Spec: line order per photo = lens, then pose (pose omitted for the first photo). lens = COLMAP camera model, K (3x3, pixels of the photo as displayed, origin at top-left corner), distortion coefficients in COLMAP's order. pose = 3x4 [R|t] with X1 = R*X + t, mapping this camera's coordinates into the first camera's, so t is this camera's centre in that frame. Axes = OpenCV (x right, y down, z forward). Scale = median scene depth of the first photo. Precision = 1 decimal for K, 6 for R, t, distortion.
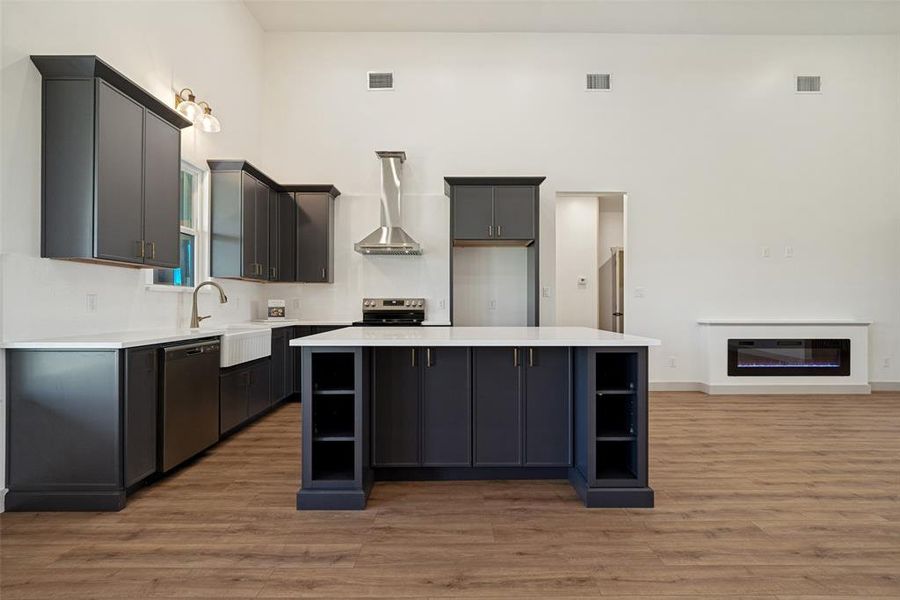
lens RADIAL K [[422.1, 0, 452.5], [0, 422.1, 300.0], [0, 0, 1]] dist [-0.016196, 0.008262]
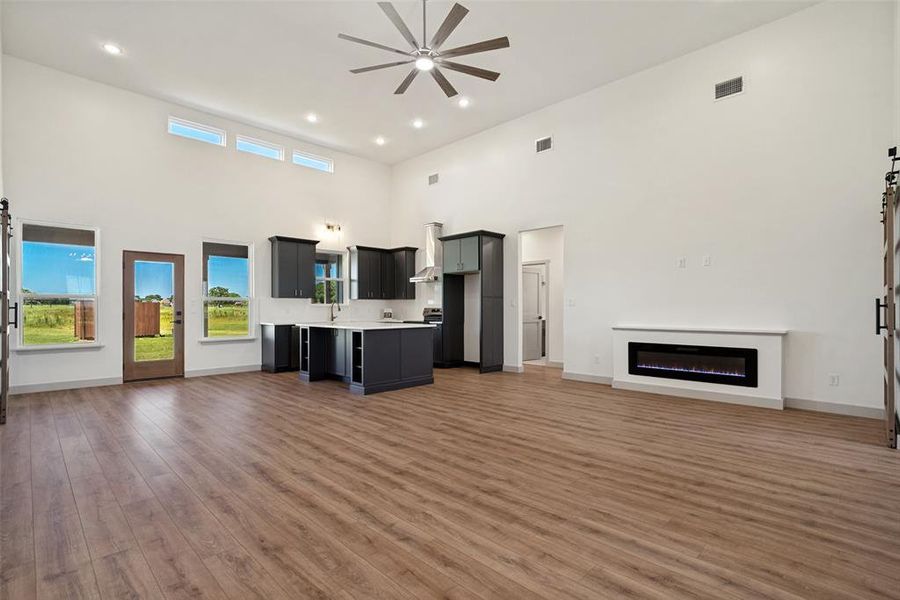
lens RADIAL K [[426.5, 0, 449.4], [0, 426.5, 306.6], [0, 0, 1]] dist [-0.018285, 0.007320]
pose [[0.705202, -0.005228, -0.708987, 1.390142], [0.009342, 0.999955, 0.001918, -0.014424], [0.708945, -0.007976, 0.705218, -0.215526]]
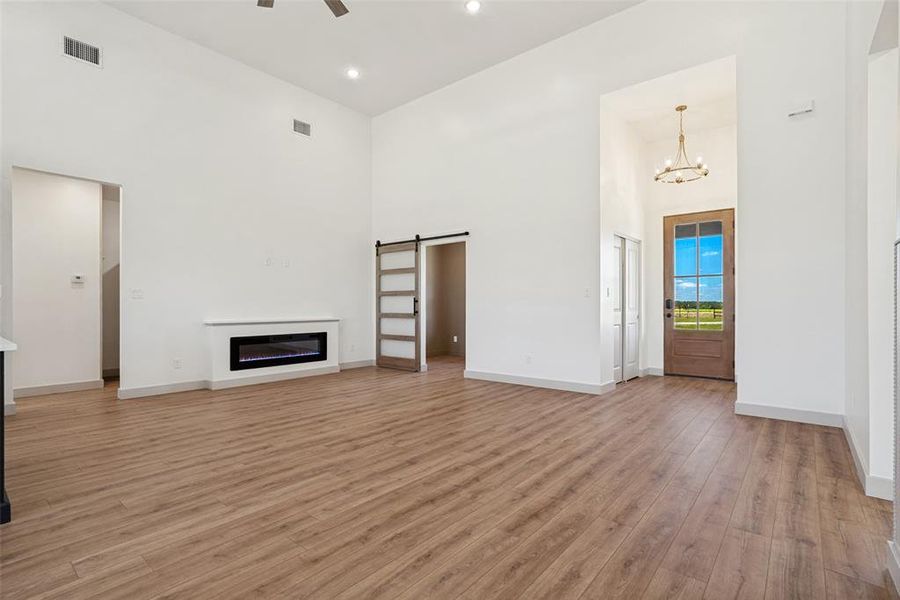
lens RADIAL K [[428.8, 0, 449.7], [0, 428.8, 307.3], [0, 0, 1]] dist [-0.010406, 0.000775]
pose [[0.643817, -0.004724, 0.765165, 0.204465], [-0.006410, 0.999913, 0.011566, -0.003569], [-0.765153, -0.012351, 0.643730, -0.198104]]
